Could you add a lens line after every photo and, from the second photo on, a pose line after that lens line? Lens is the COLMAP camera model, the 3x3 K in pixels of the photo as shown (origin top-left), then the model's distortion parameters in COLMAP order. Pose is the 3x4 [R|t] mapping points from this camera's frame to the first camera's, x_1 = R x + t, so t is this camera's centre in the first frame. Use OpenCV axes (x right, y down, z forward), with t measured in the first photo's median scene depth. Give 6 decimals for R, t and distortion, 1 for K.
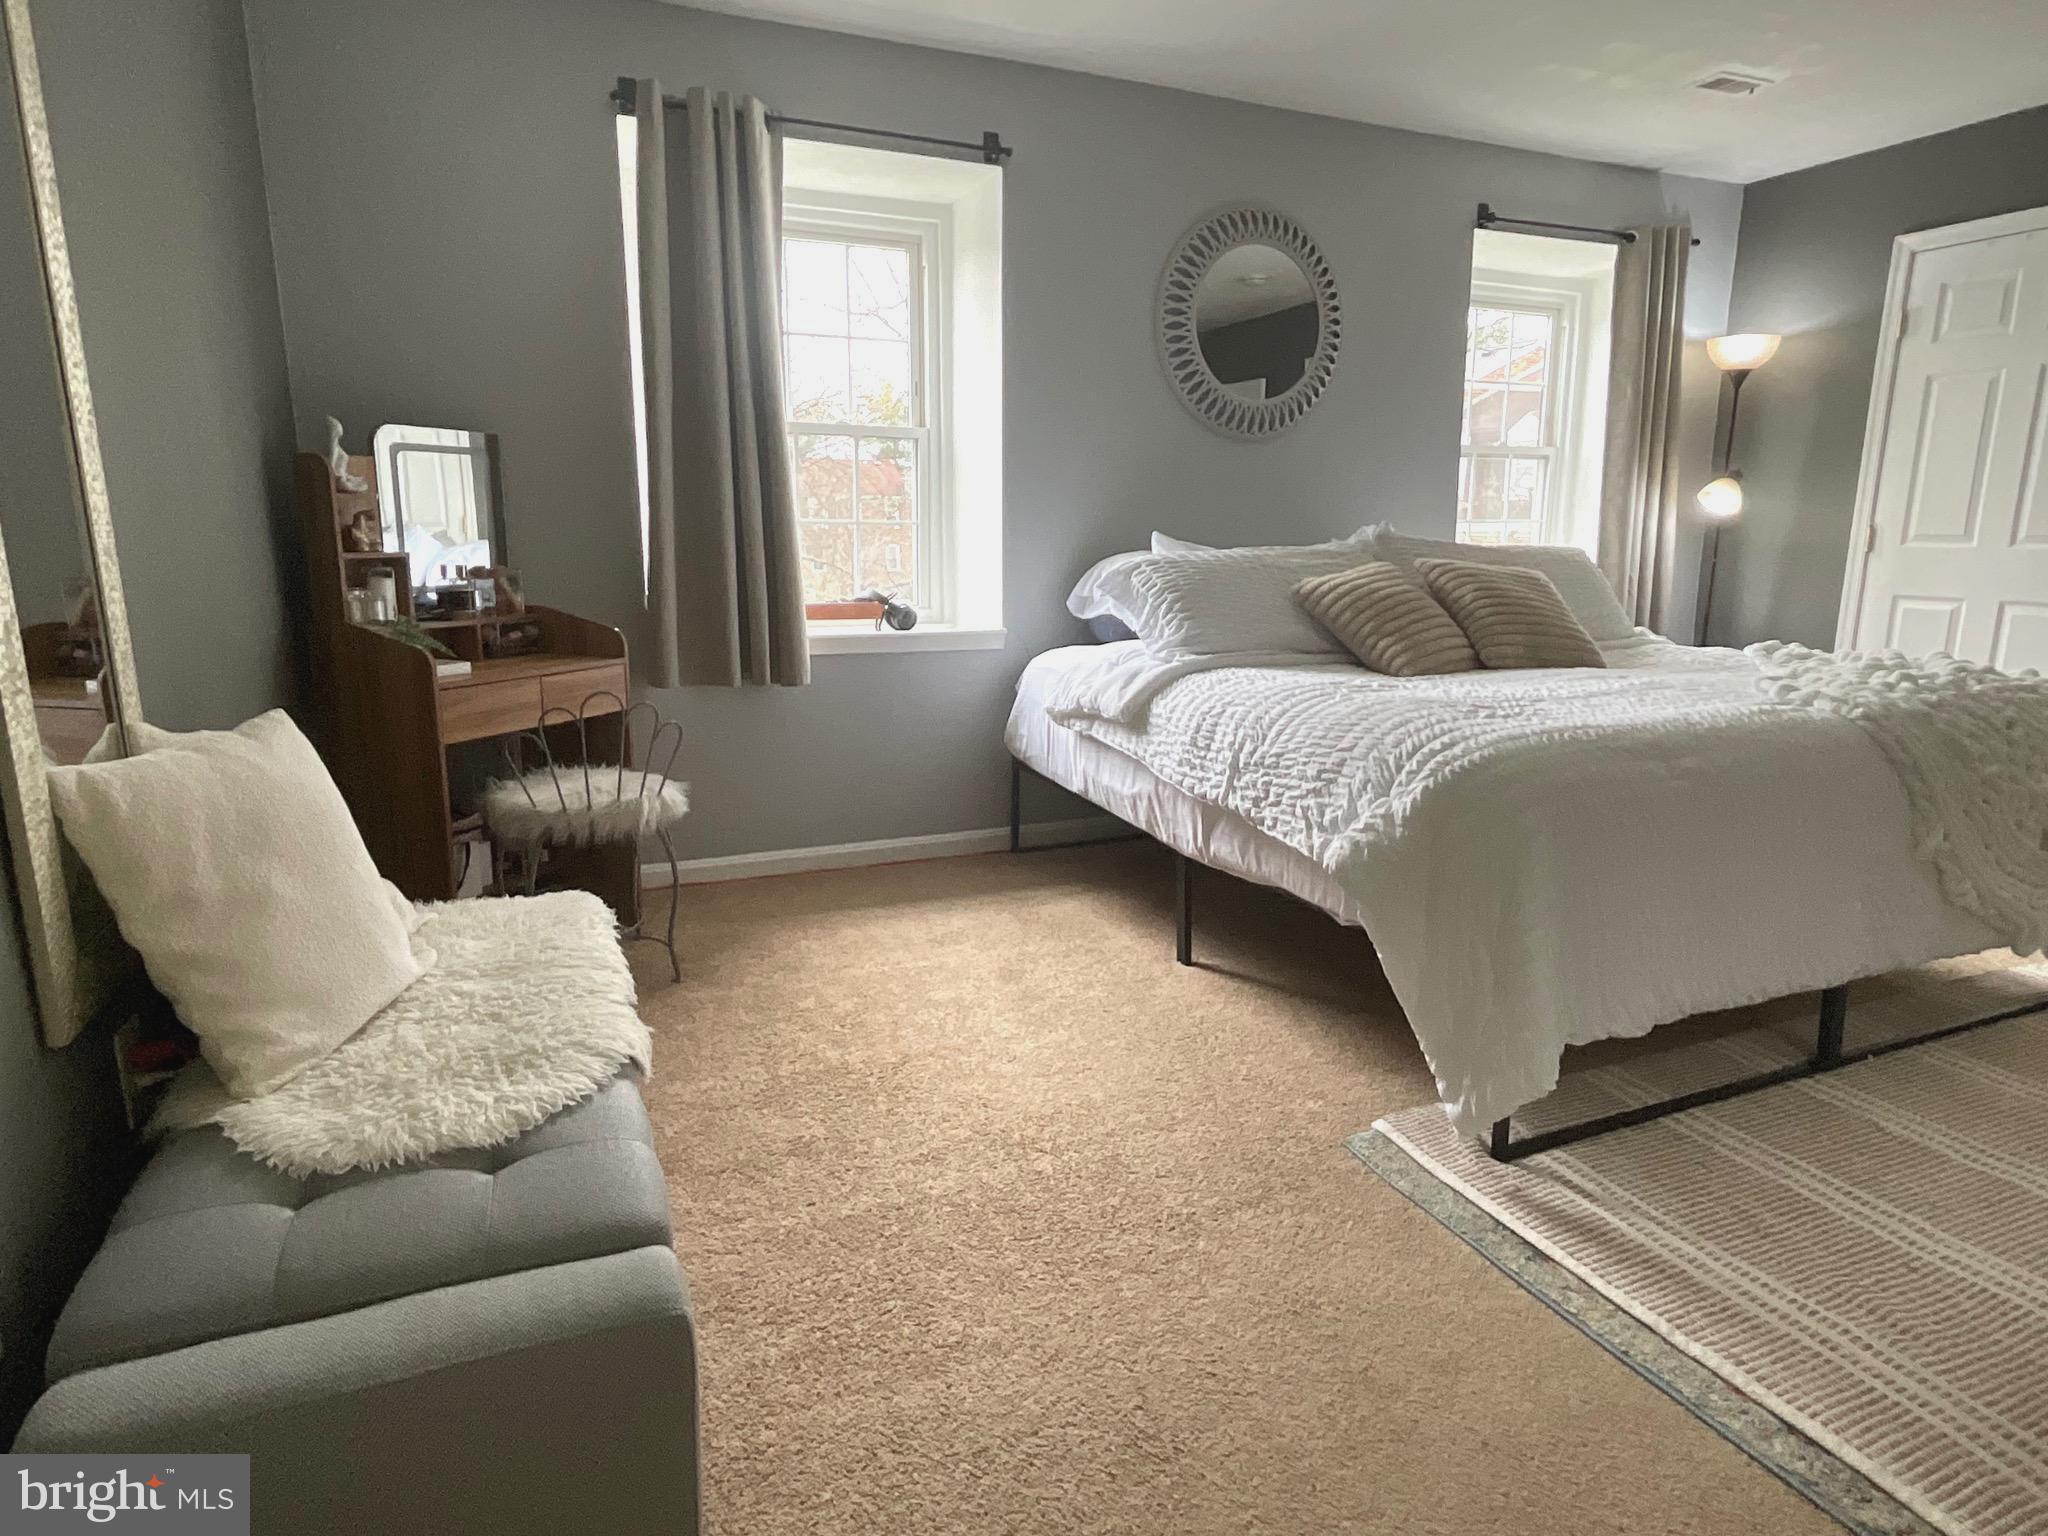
lens RADIAL K [[1186.4, 0, 1024.0], [0, 1186.4, 768.0], [0, 0, 1]] dist [-0.016334, 0.014963]
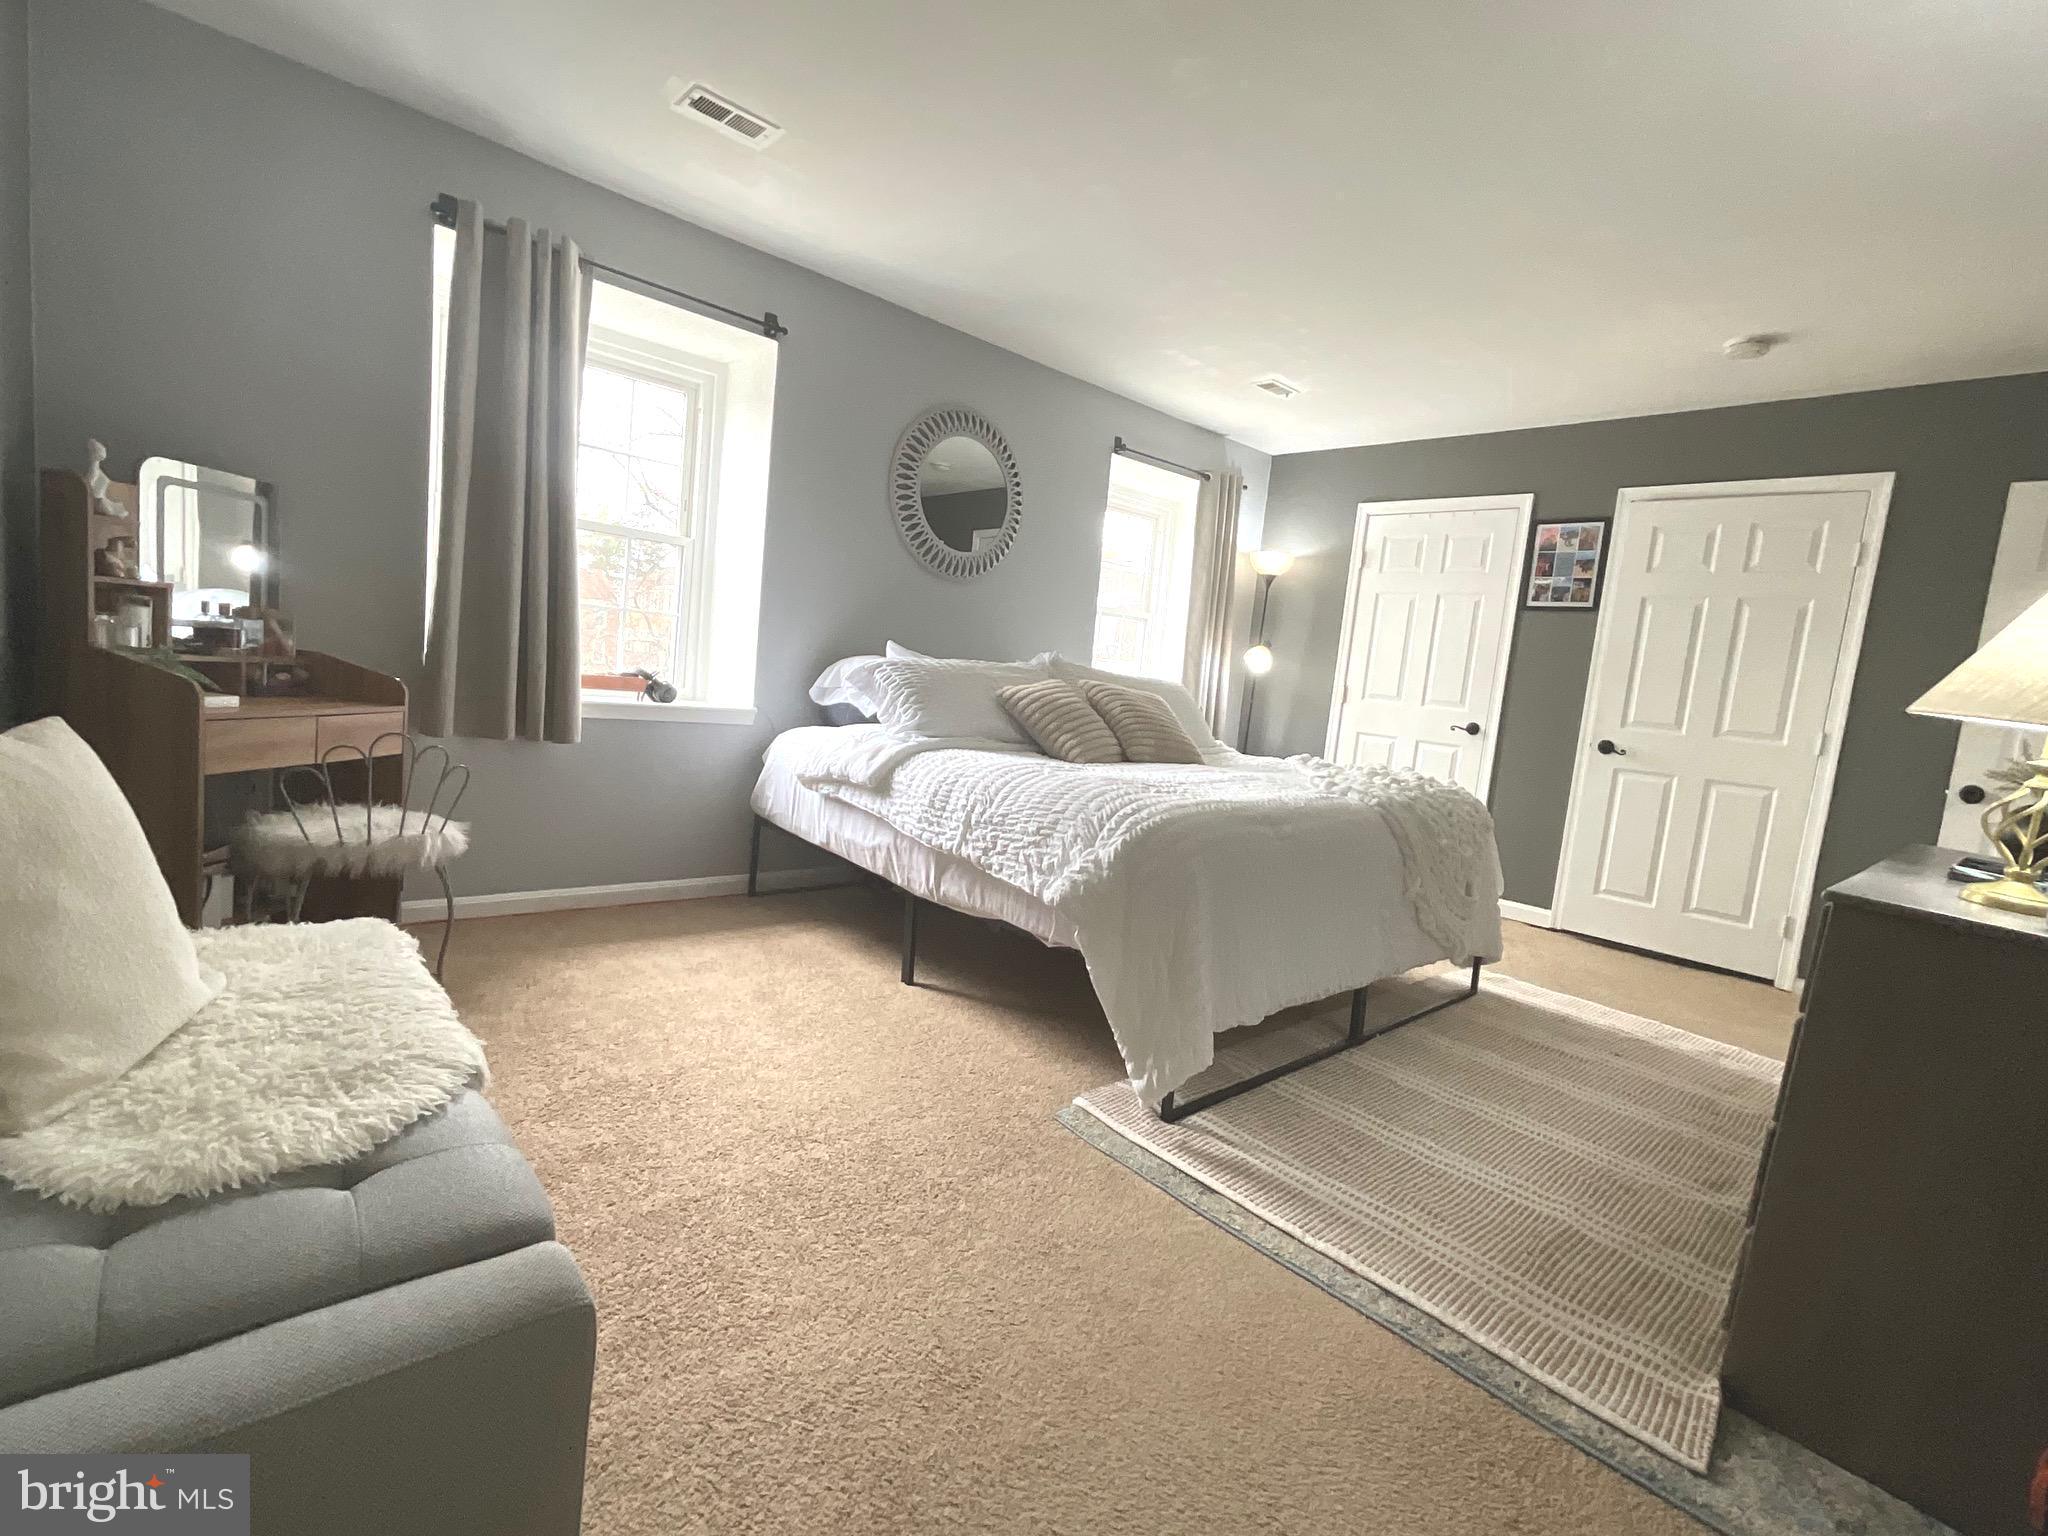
lens RADIAL K [[932.3, 0, 1016.3], [0, 932.3, 768.6], [0, 0, 1]] dist [-0.012007, 0.010097]
pose [[0.942864, 0.055339, 0.328549, -0.113247], [-0.028791, 0.995954, -0.085128, 0.025173], [-0.331930, 0.070805, 0.940643, 0.033980]]
